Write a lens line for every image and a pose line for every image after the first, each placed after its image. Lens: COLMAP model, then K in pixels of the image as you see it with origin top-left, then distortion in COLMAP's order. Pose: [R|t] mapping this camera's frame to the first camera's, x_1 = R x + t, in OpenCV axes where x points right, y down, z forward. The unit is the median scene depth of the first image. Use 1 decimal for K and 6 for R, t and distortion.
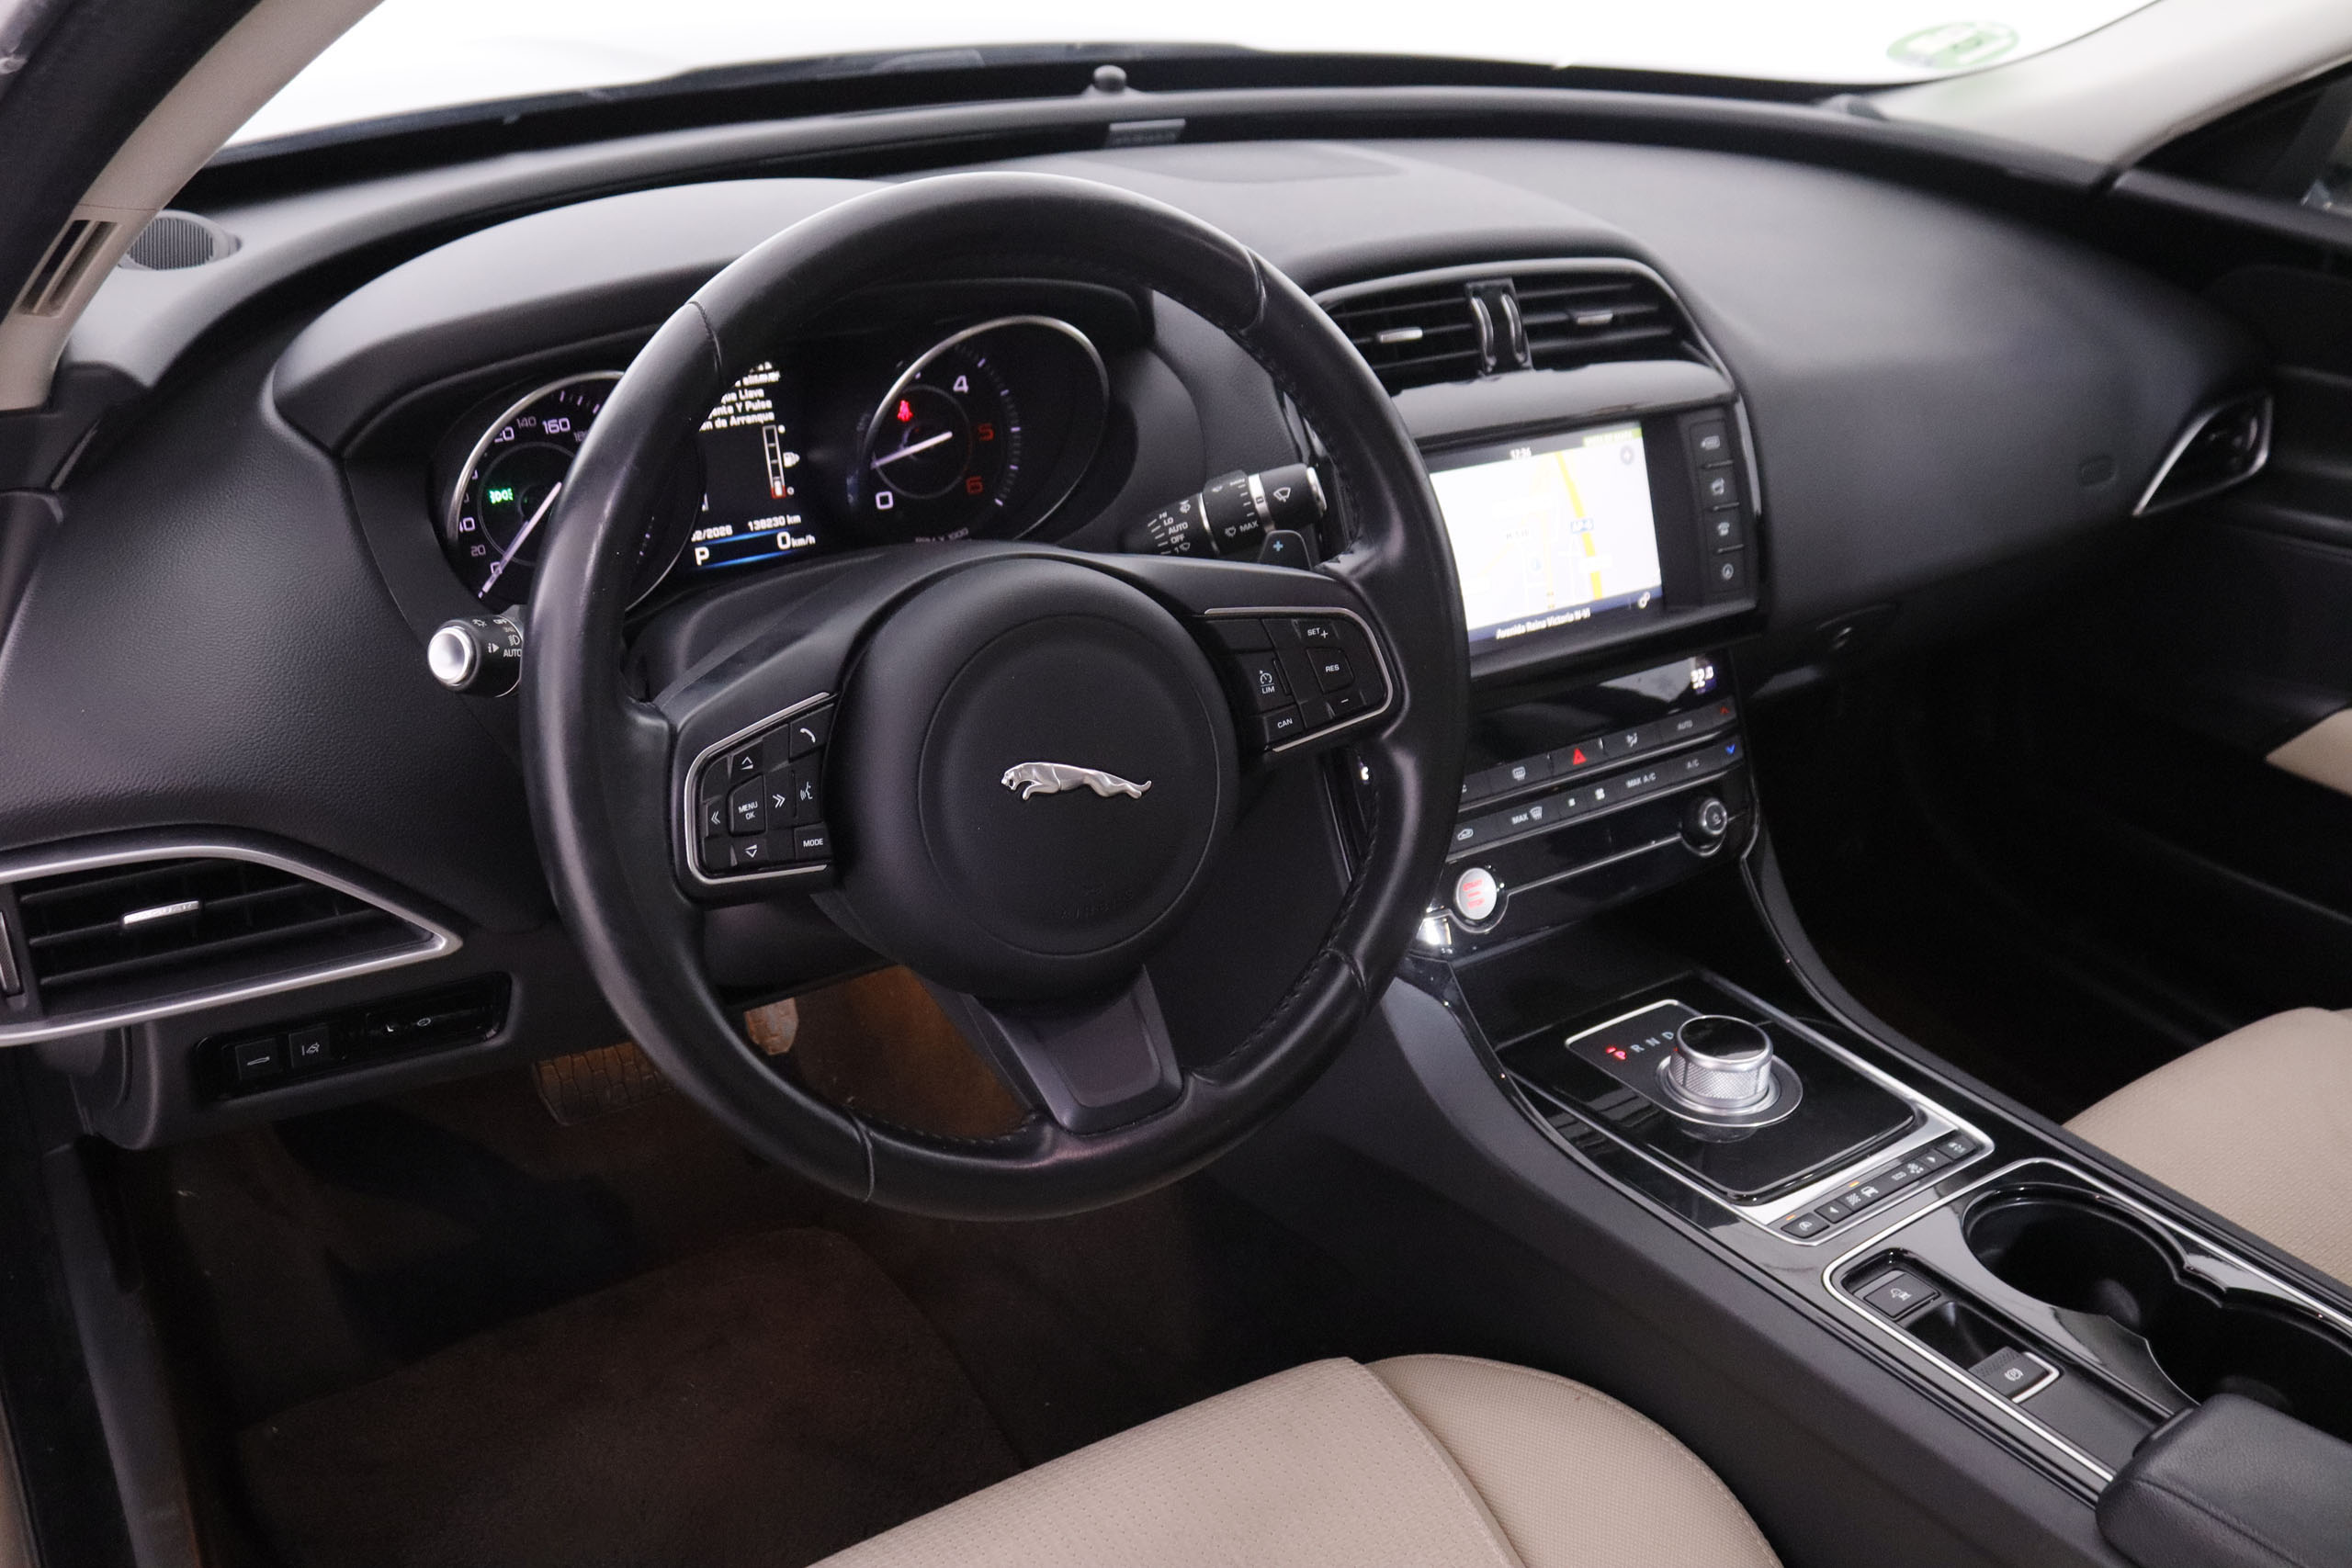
lens RADIAL K [[2024.3, 0, 1180.8], [0, 2024.3, 787.8], [0, 0, 1]] dist [-0.152440, 0.008213]
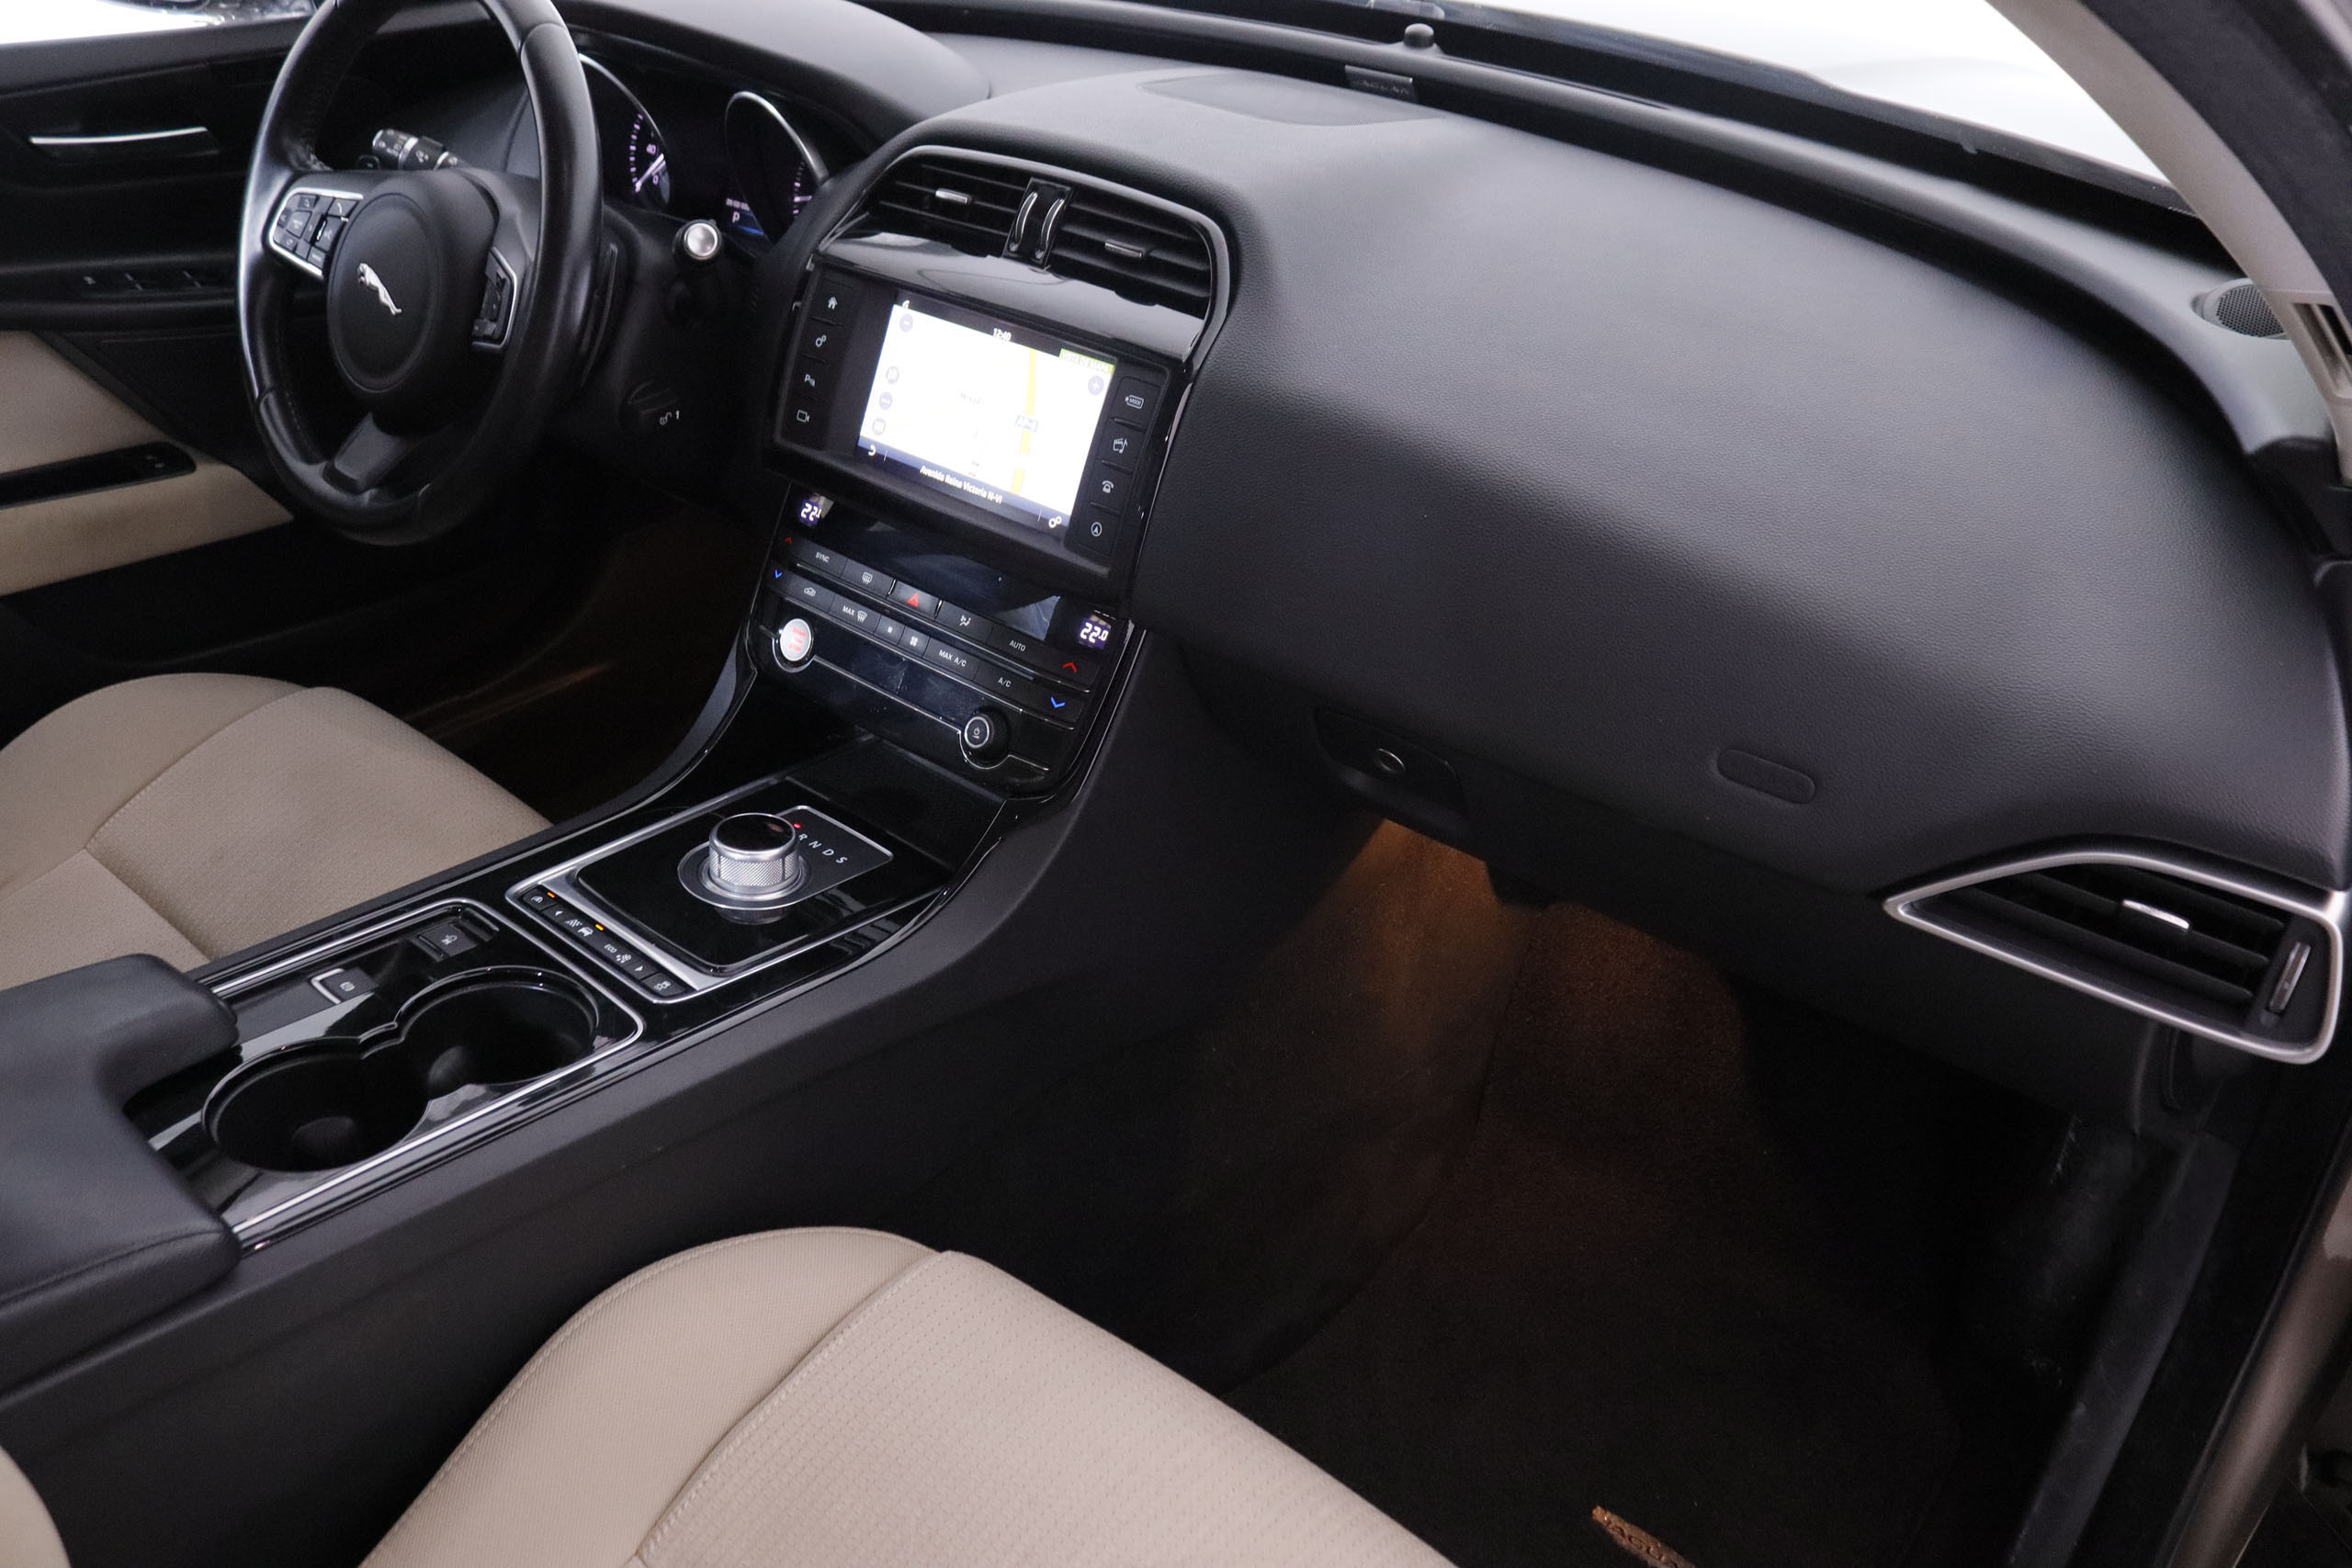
lens RADIAL K [[1895.1, 0, 1166.7], [0, 1895.1, 799.6], [0, 0, 1]] dist [-0.154834, 0.081375]
pose [[0.297658, 0.474853, -0.828199, 1.268915], [-0.477903, 0.825114, 0.301323, -0.335037], [0.826443, 0.306108, 0.472536, 0.720774]]
